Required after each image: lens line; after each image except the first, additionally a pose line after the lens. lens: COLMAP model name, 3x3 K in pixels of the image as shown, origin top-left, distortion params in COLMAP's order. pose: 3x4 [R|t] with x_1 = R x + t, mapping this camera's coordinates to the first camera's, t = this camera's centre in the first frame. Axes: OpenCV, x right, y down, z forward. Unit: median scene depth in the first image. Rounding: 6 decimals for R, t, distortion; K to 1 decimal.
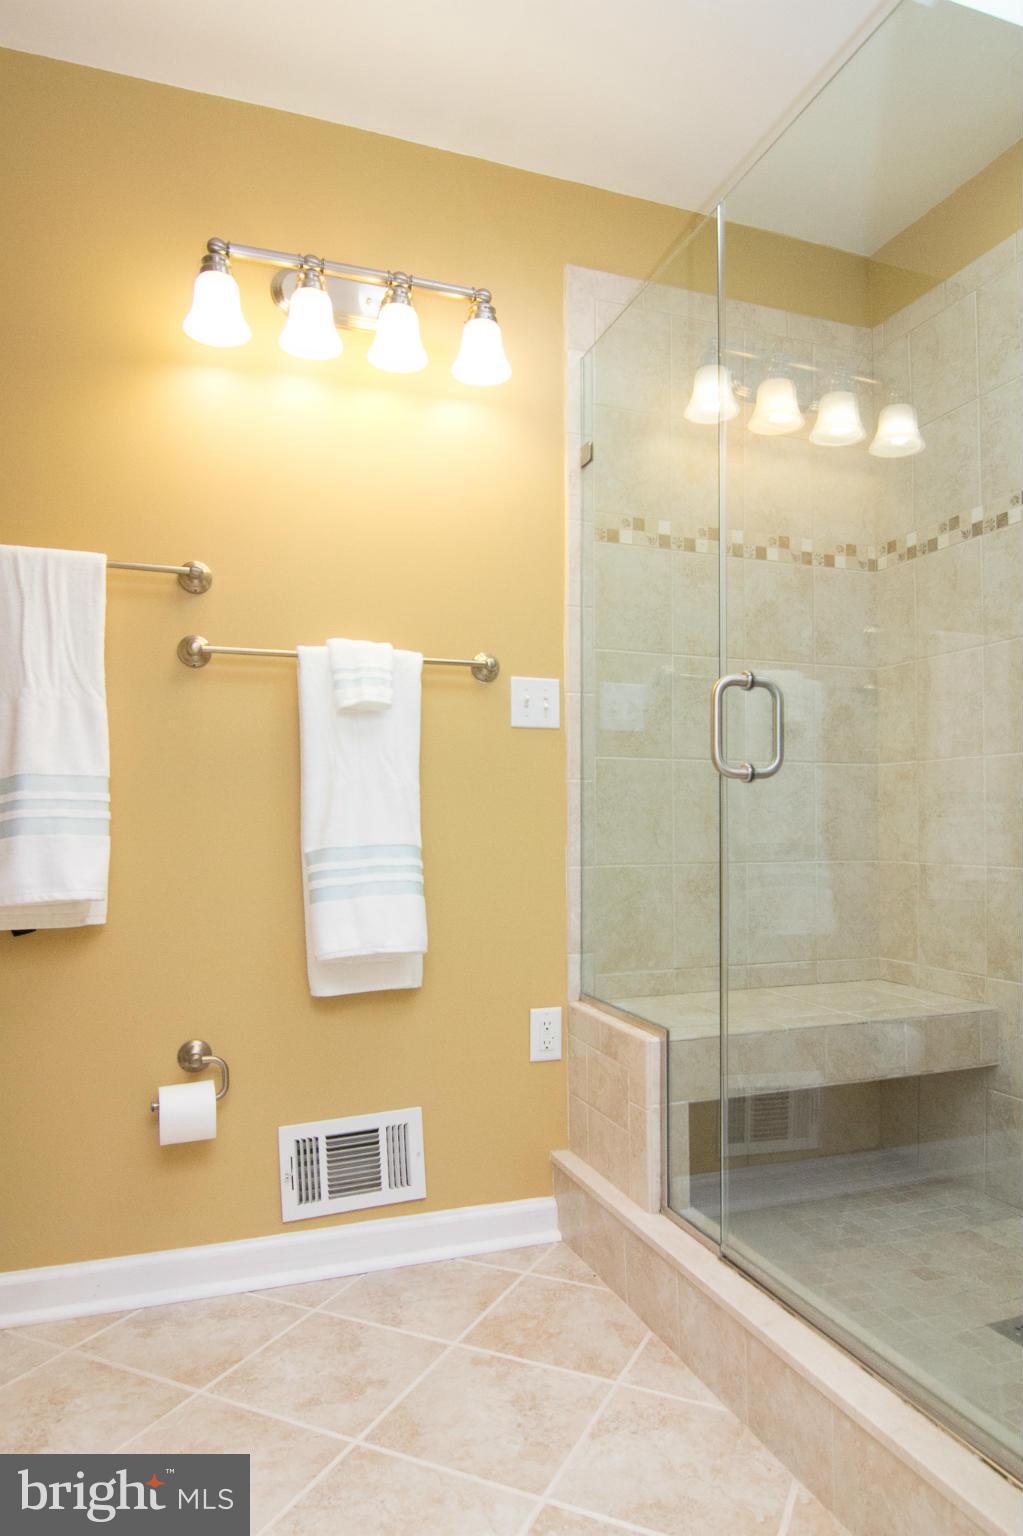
lens RADIAL K [[900.5, 0, 532.6], [0, 900.5, 773.6], [0, 0, 1]] dist [-0.003868, -0.002047]
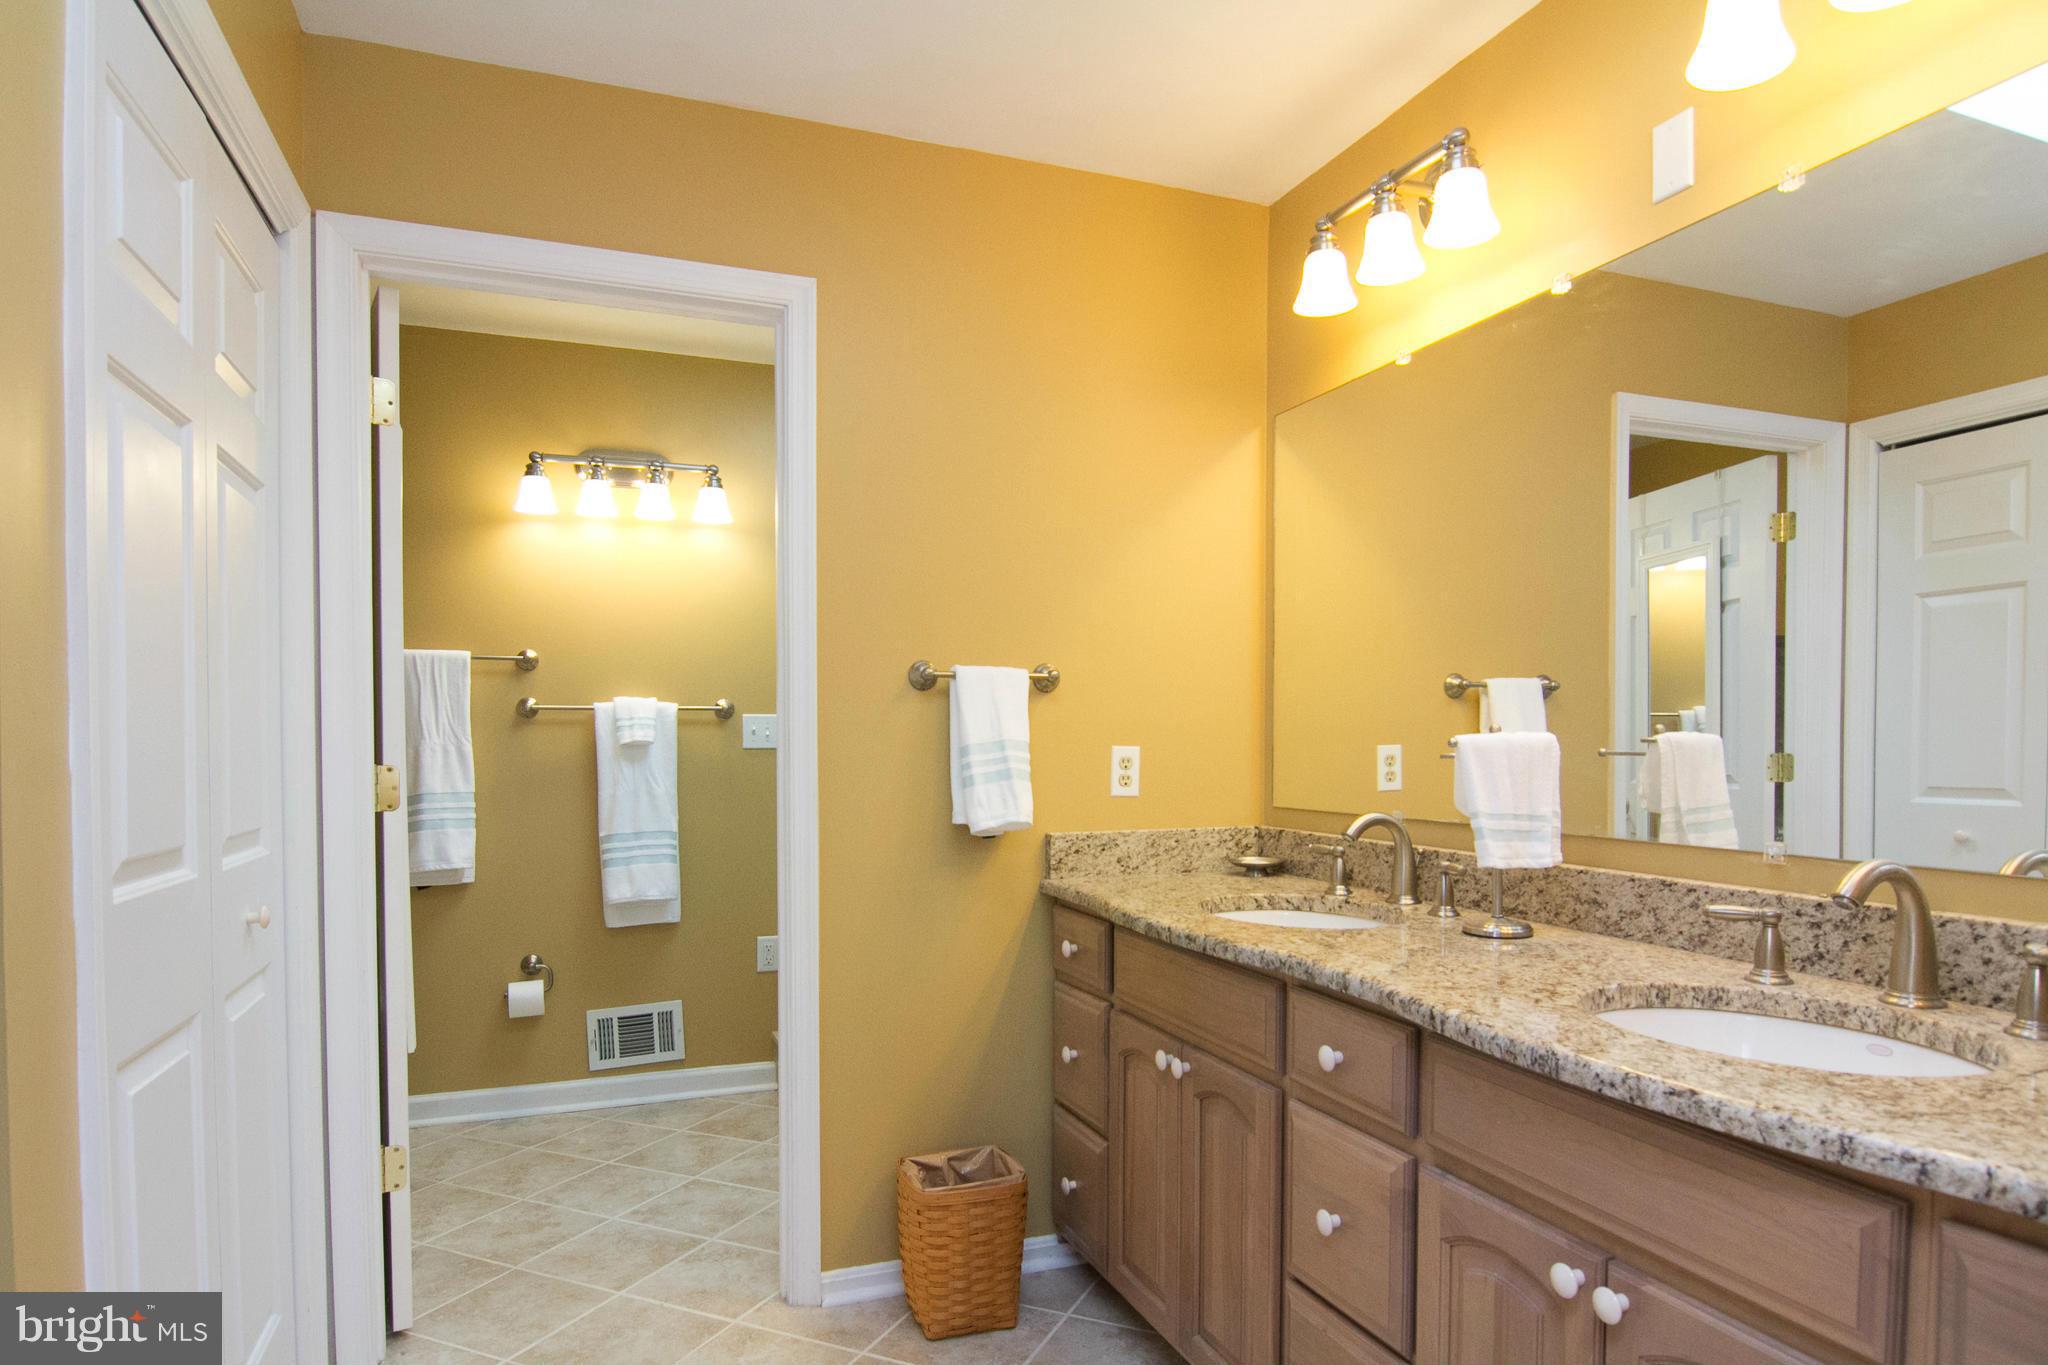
lens RADIAL K [[1200.7, 0, 1029.7], [0, 1200.7, 694.5], [0, 0, 1]] dist [-0.003868, -0.002047]
pose [[0.999726, -0.004606, -0.022968, 0.542979], [0.005228, 0.999620, 0.027063, -0.210825], [0.022835, -0.027176, 0.999370, -1.059875]]
